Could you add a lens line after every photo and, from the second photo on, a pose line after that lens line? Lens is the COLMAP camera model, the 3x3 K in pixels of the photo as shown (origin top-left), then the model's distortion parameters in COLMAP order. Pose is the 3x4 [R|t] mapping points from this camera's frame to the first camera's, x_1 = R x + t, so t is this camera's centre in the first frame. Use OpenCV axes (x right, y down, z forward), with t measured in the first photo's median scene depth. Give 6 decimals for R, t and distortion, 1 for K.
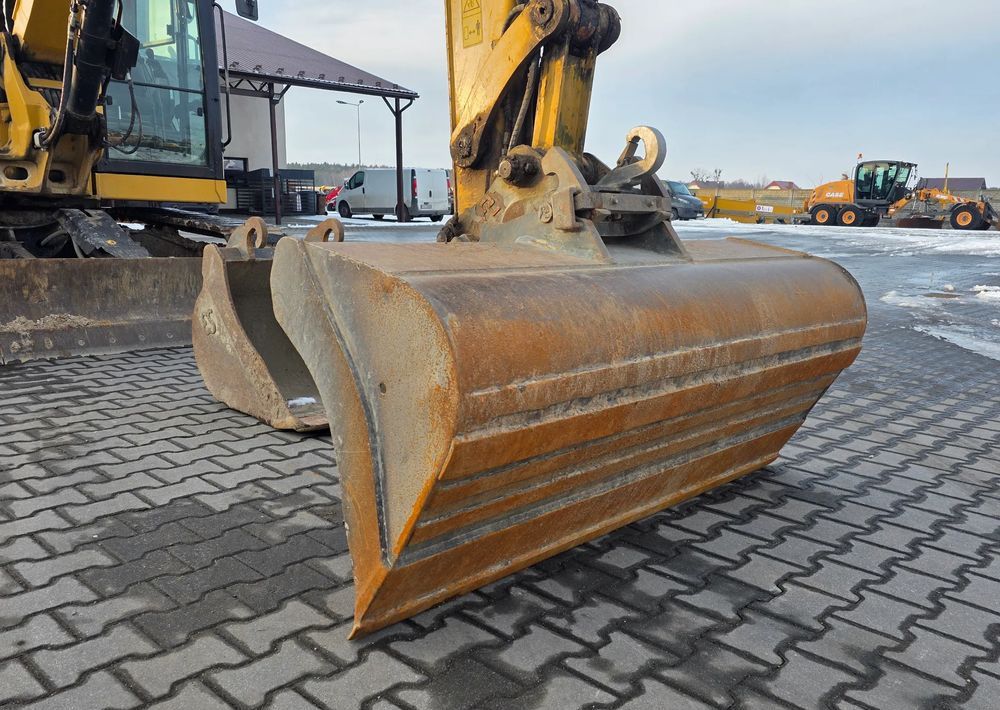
lens RADIAL K [[825.9, 0, 500.4], [0, 825.9, 373.7], [0, 0, 1]] dist [0.085569, -0.093797]
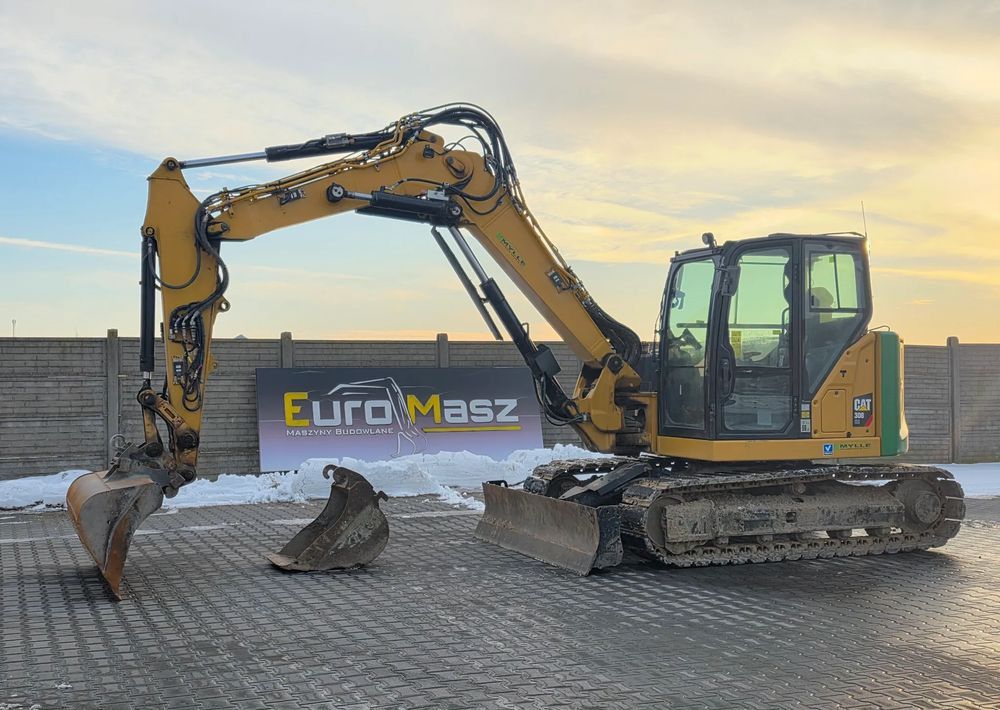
lens RADIAL K [[1246.8, 0, 497.7], [0, 1246.8, 376.1], [0, 0, 1]] dist [0.102791, 0.000000]
pose [[-0.436732, -0.033672, -0.898961, 1.578257], [-0.184926, 0.981318, 0.053084, -0.436411], [0.880379, 0.189425, -0.434800, 1.810136]]
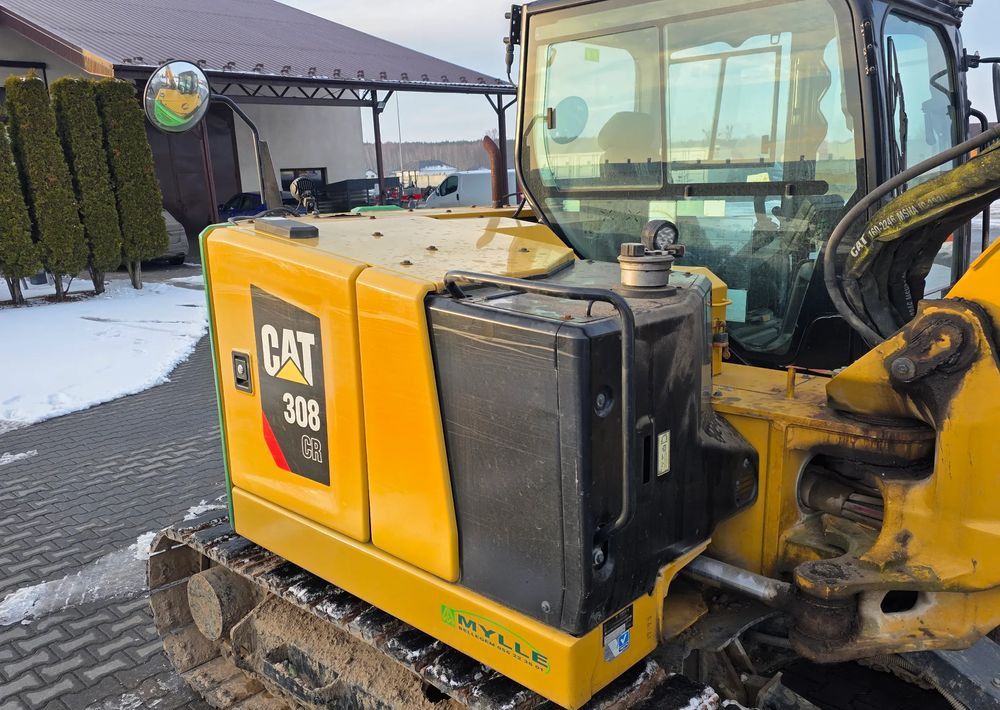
lens RADIAL K [[825.9, 0, 496.8], [0, 825.9, 376.7], [0, 0, 1]] dist [0.085569, -0.093797]
pose [[0.998362, -0.053455, -0.020411, -0.766099], [0.054209, 0.997792, 0.038363, -0.379083], [0.018315, -0.039407, 0.999055, 0.567676]]
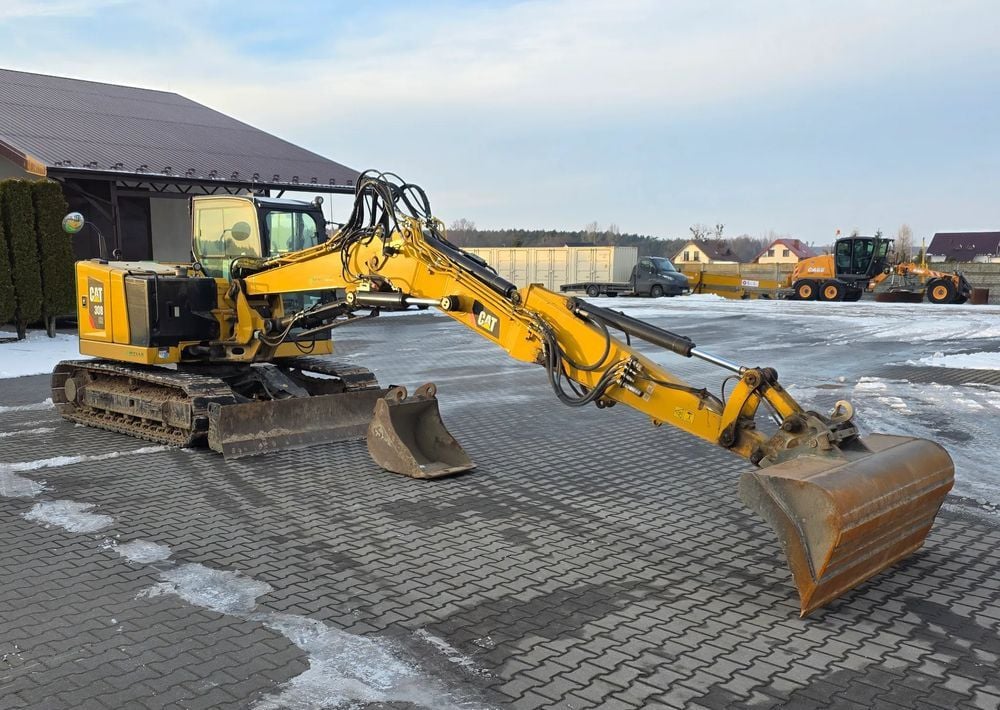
lens RADIAL K [[951.8, 0, 508.8], [0, 951.8, 385.2], [0, 0, 1]] dist [0.051628, 0.000000]
pose [[0.999244, -0.027160, 0.027808, -0.047954], [0.029212, 0.996660, -0.076262, 0.011359], [-0.025644, 0.077016, 0.996700, -1.073851]]
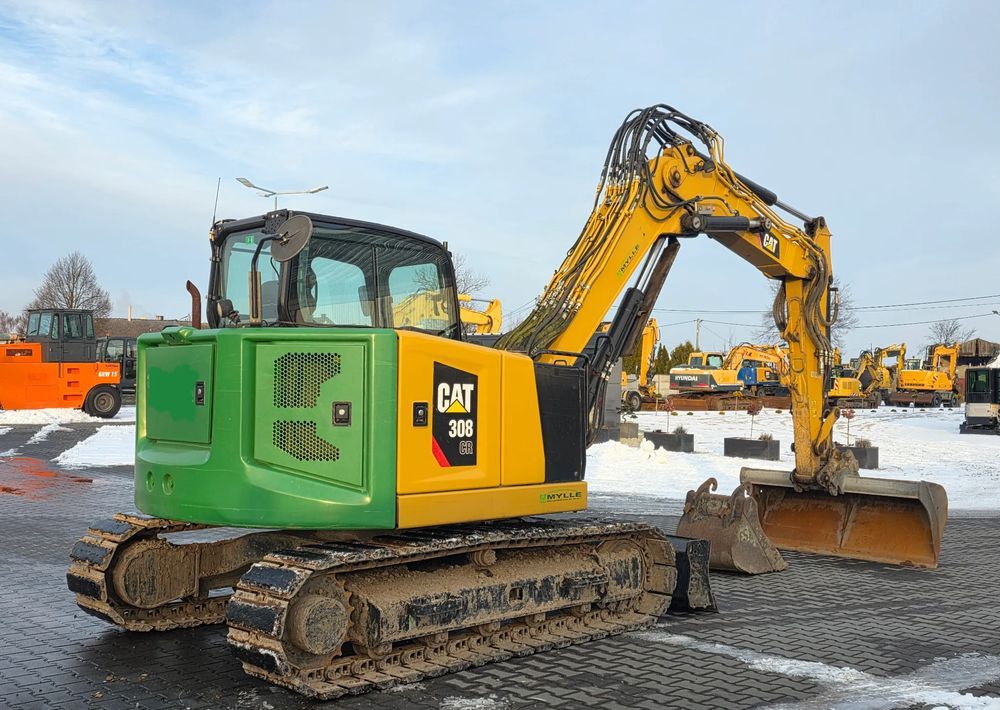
lens RADIAL K [[1059.9, 0, 500.6], [0, 1059.9, 362.0], [0, 0, 1]] dist [0.067420, 0.000000]
pose [[0.065451, -0.010964, 0.997796, -2.082232], [0.184673, 0.982799, -0.001314, -0.408534], [-0.980618, 0.184352, 0.066350, 0.933232]]
